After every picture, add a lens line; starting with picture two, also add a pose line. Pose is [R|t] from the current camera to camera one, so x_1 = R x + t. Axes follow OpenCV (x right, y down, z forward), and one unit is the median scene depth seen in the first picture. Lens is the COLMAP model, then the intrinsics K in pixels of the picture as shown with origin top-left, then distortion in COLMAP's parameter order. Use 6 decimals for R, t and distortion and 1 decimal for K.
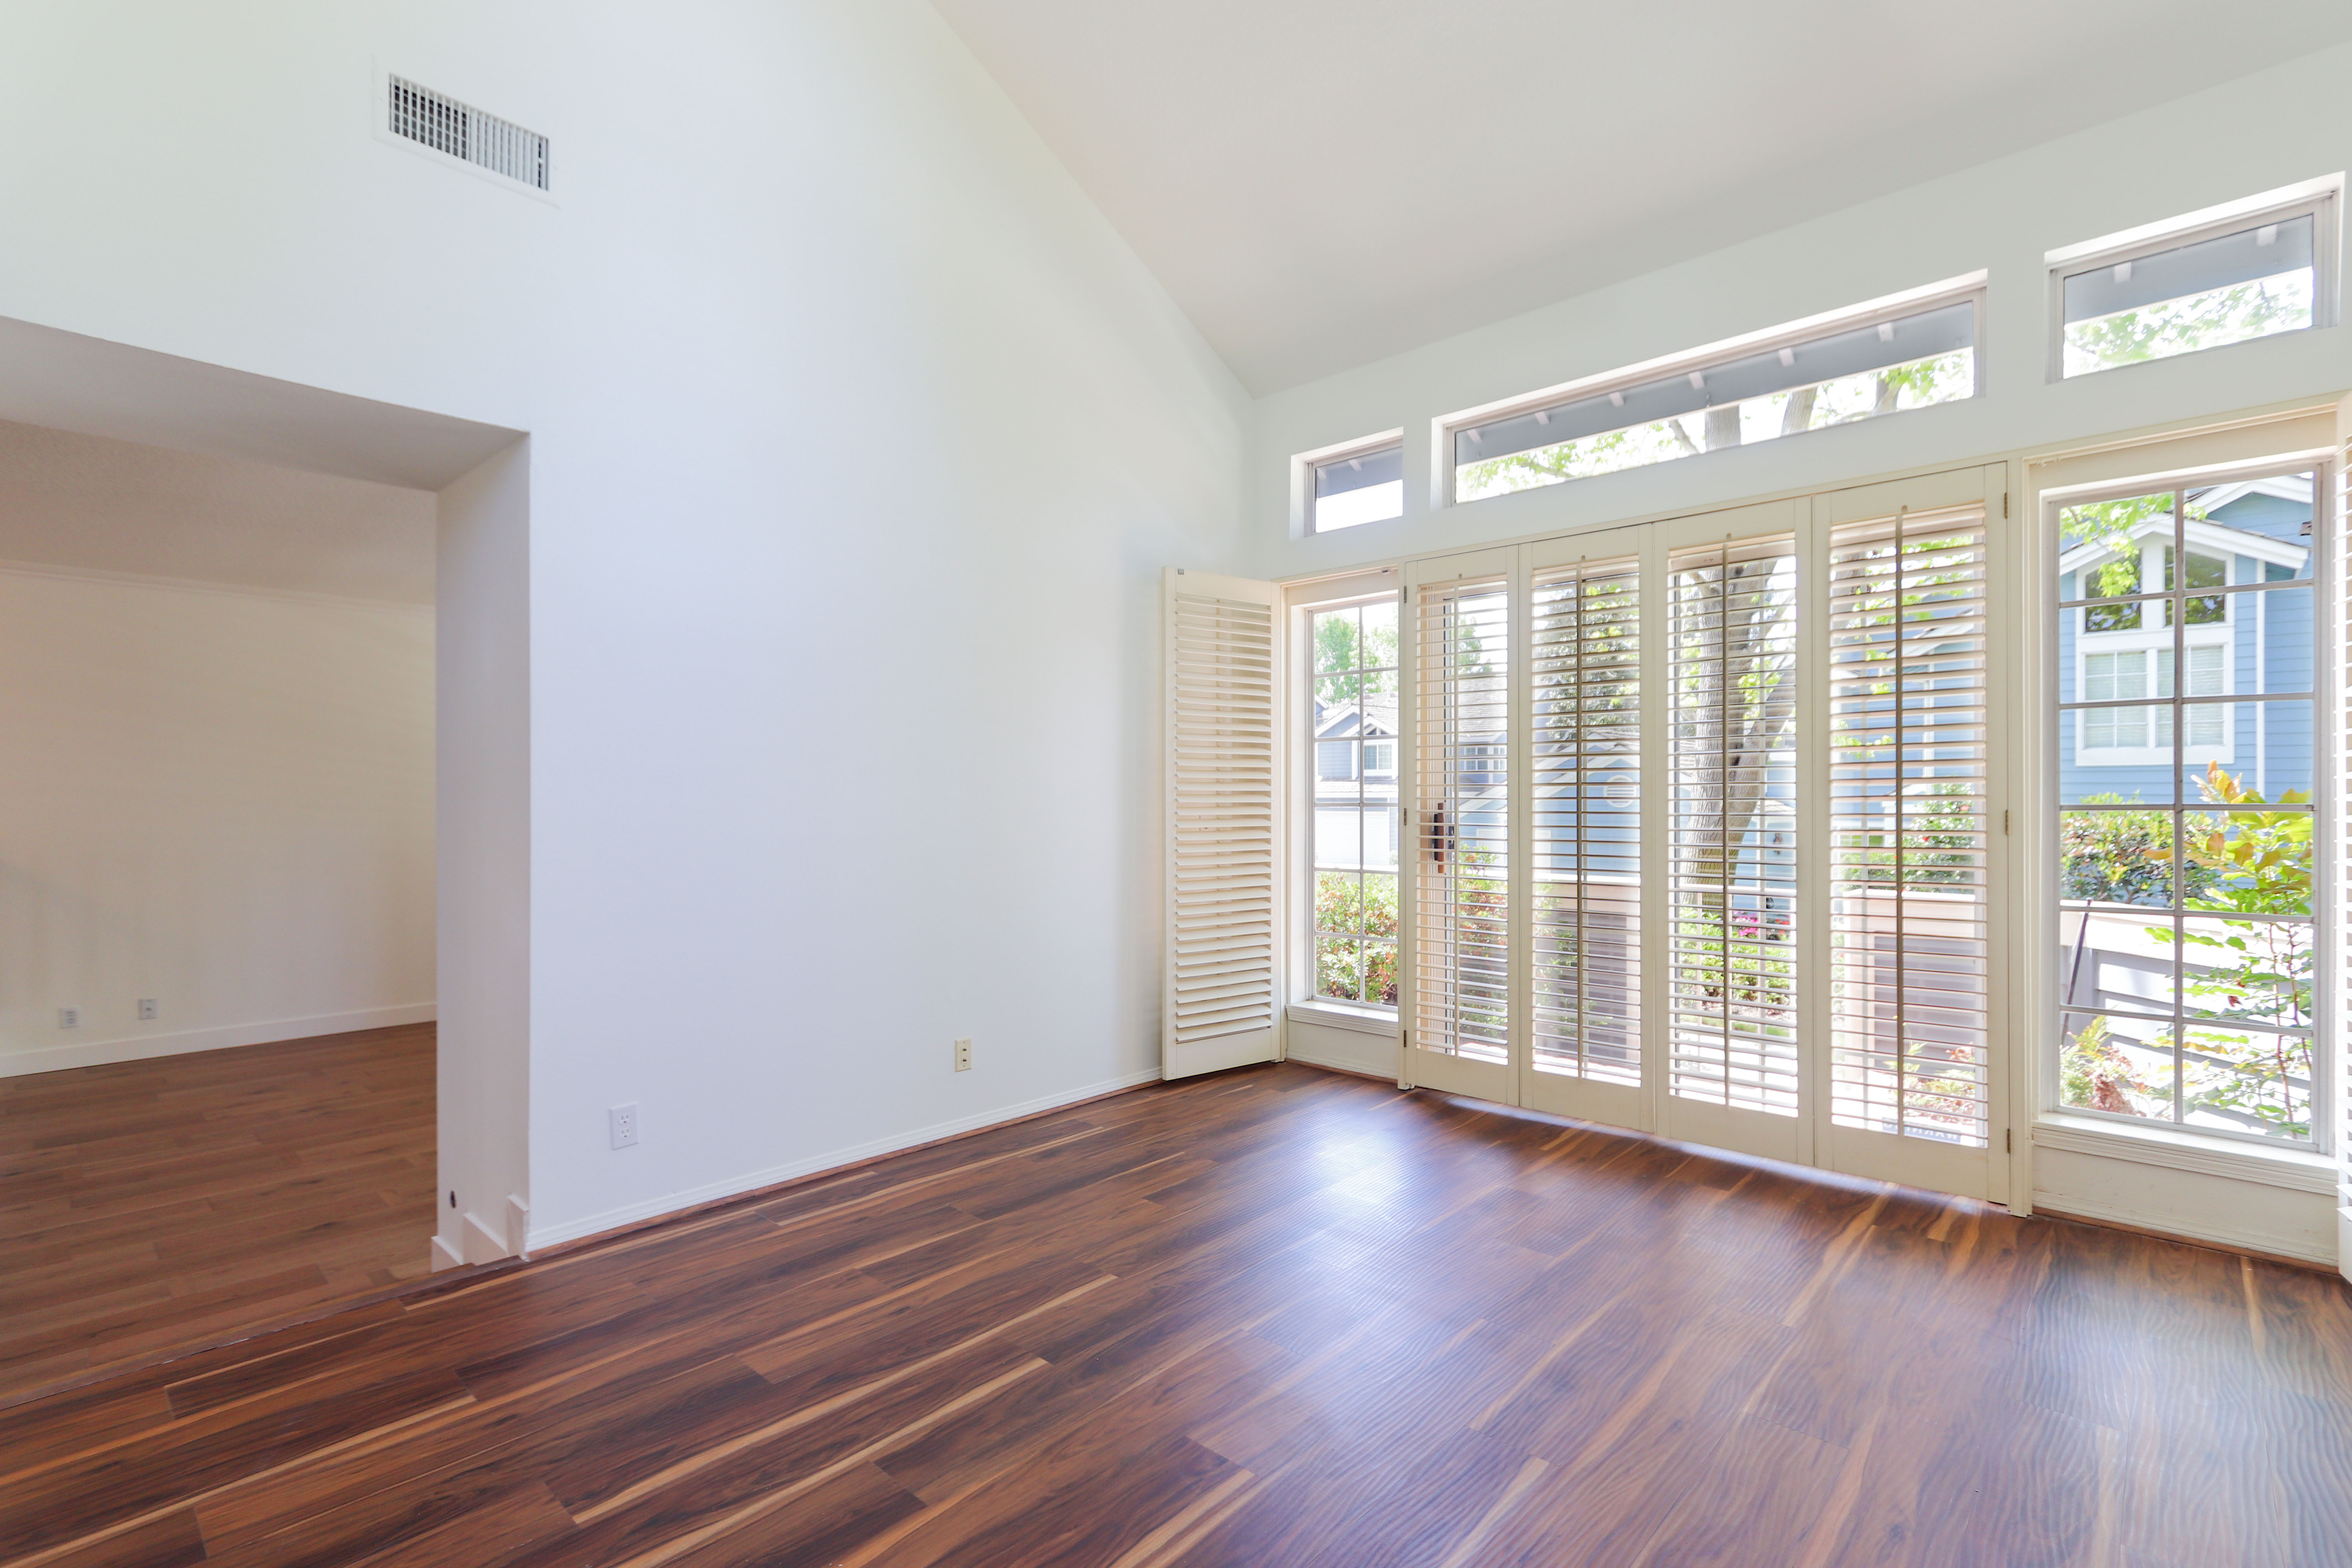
lens RADIAL K [[1092.2, 0, 1176.0], [0, 1092.2, 784.0], [0, 0, 1]] dist [0.044297, -0.000069]
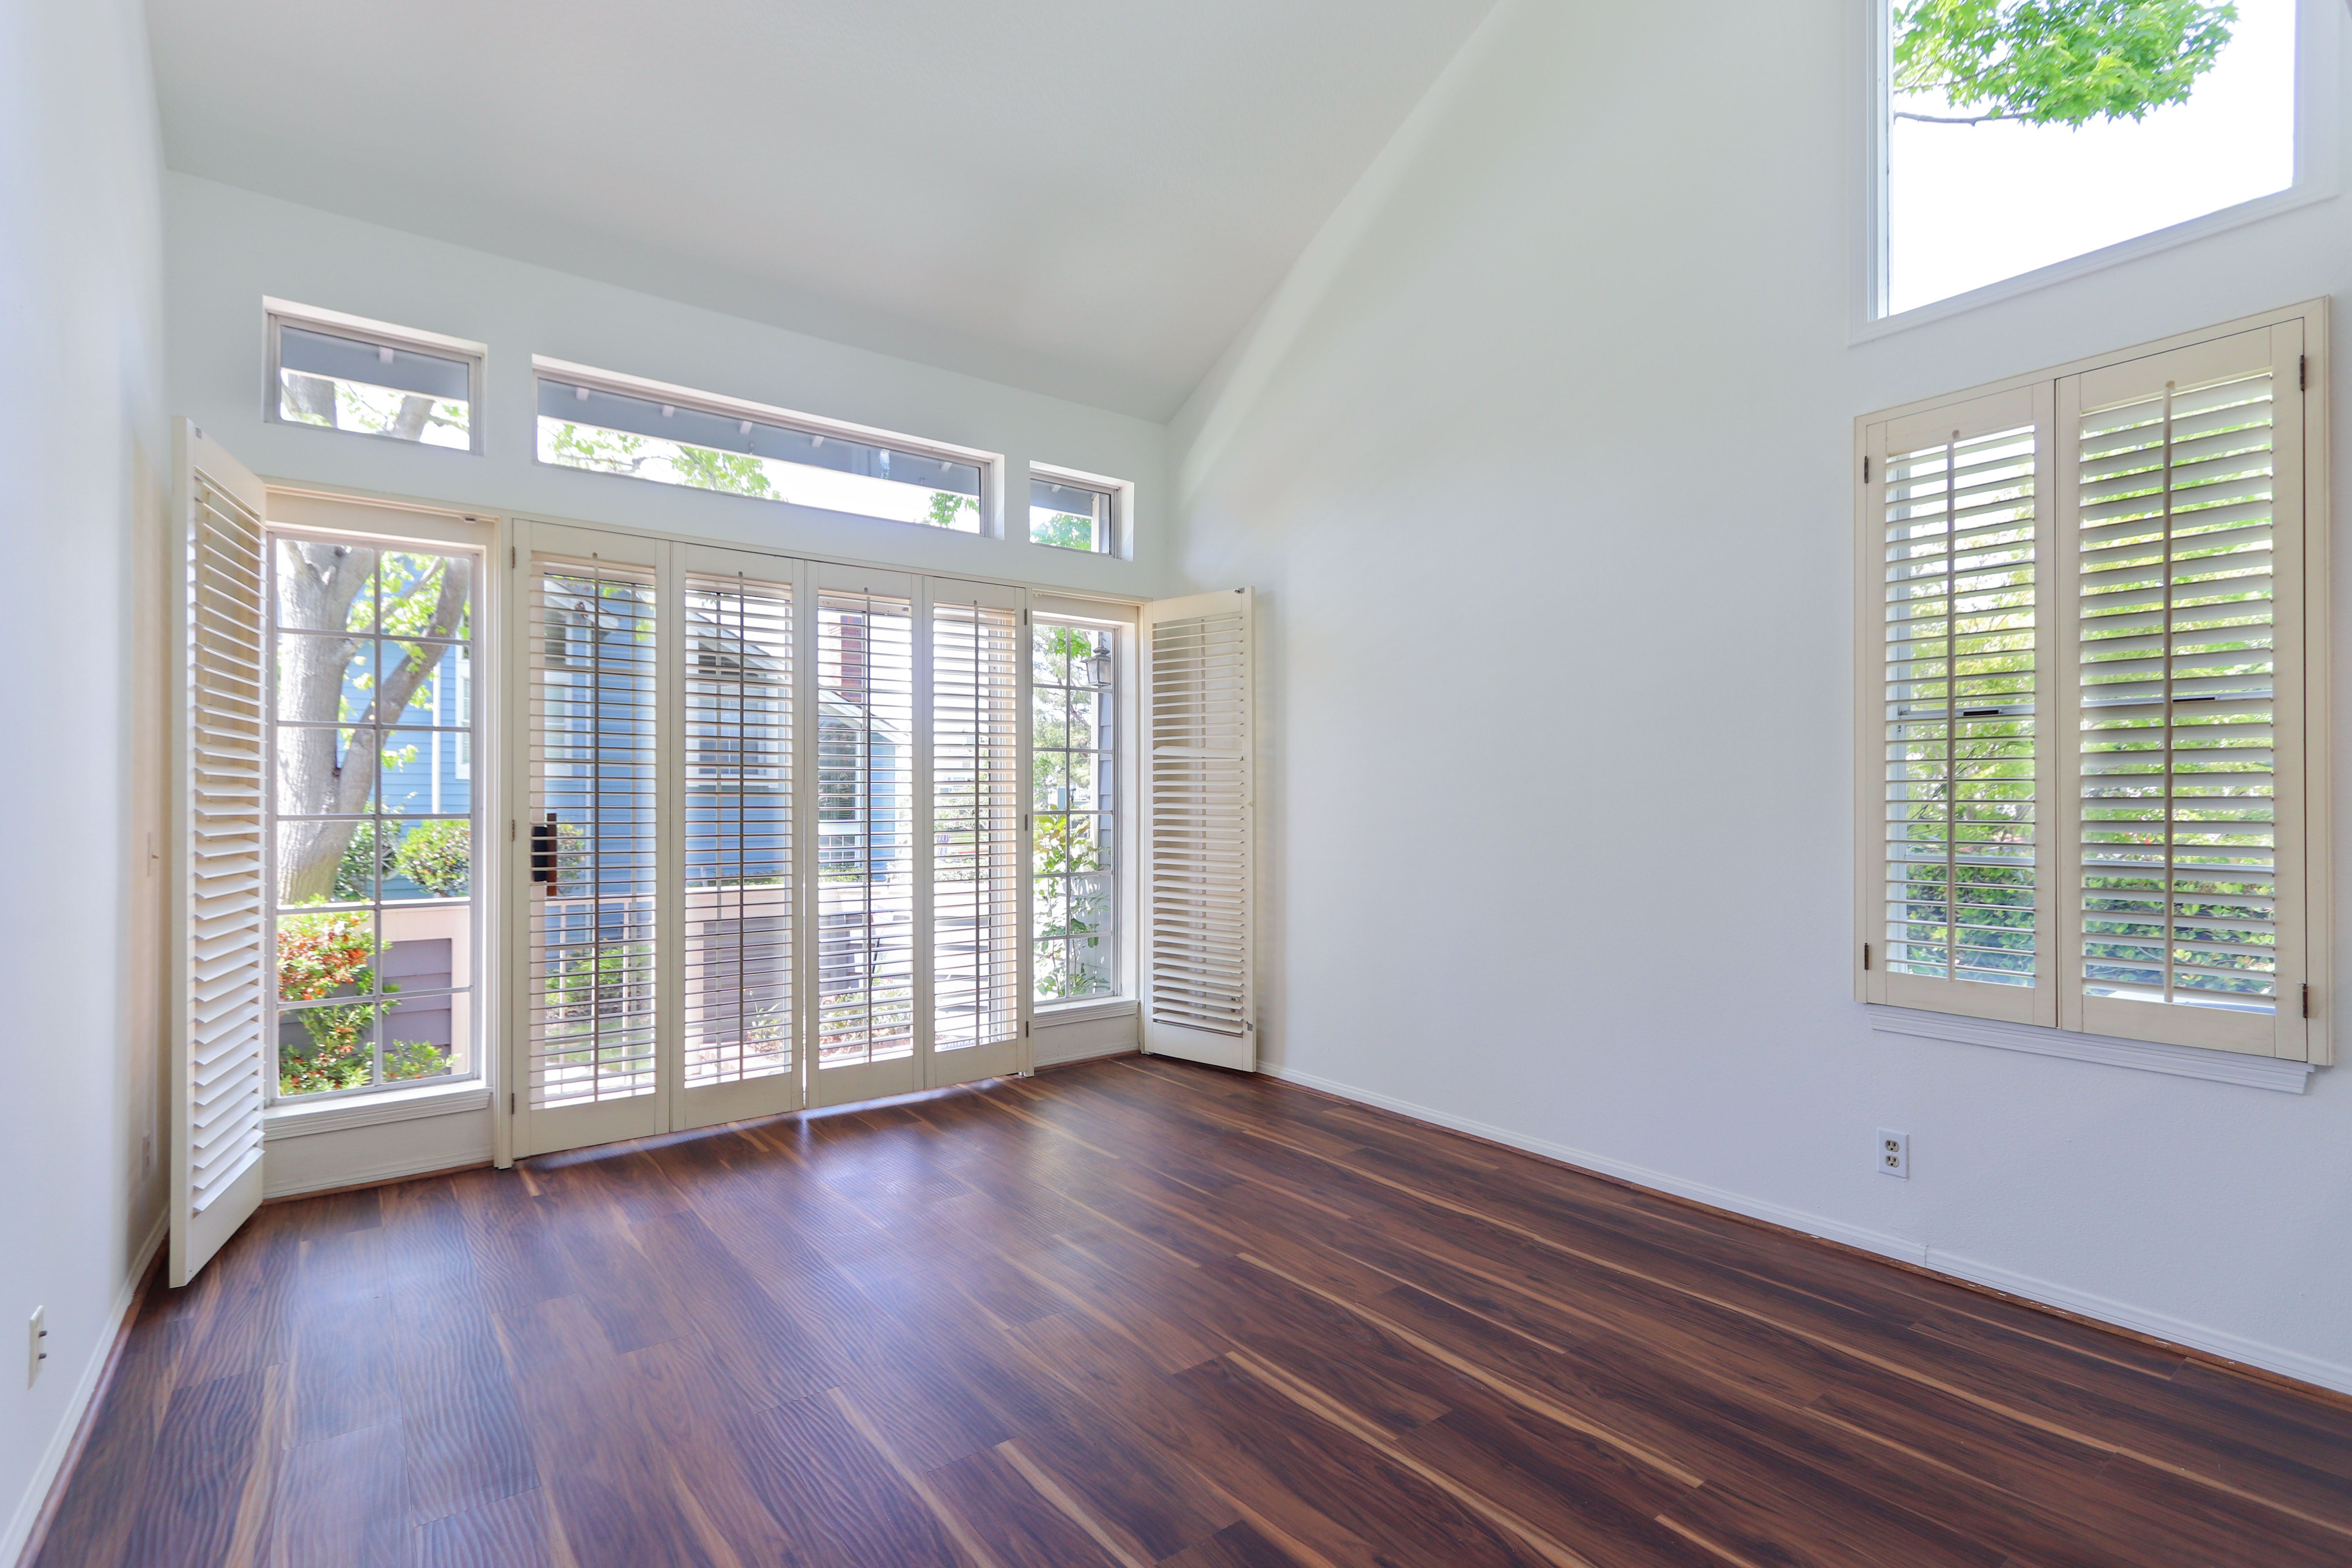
lens RADIAL K [[1079.3, 0, 1176.0], [0, 1079.3, 784.0], [0, 0, 1]] dist [0.001099, 0.000208]
pose [[0.178386, 0.030468, 0.983489, -0.542754], [-0.005757, 0.999536, -0.029921, 0.018493], [-0.983944, -0.000324, 0.178479, 0.412255]]
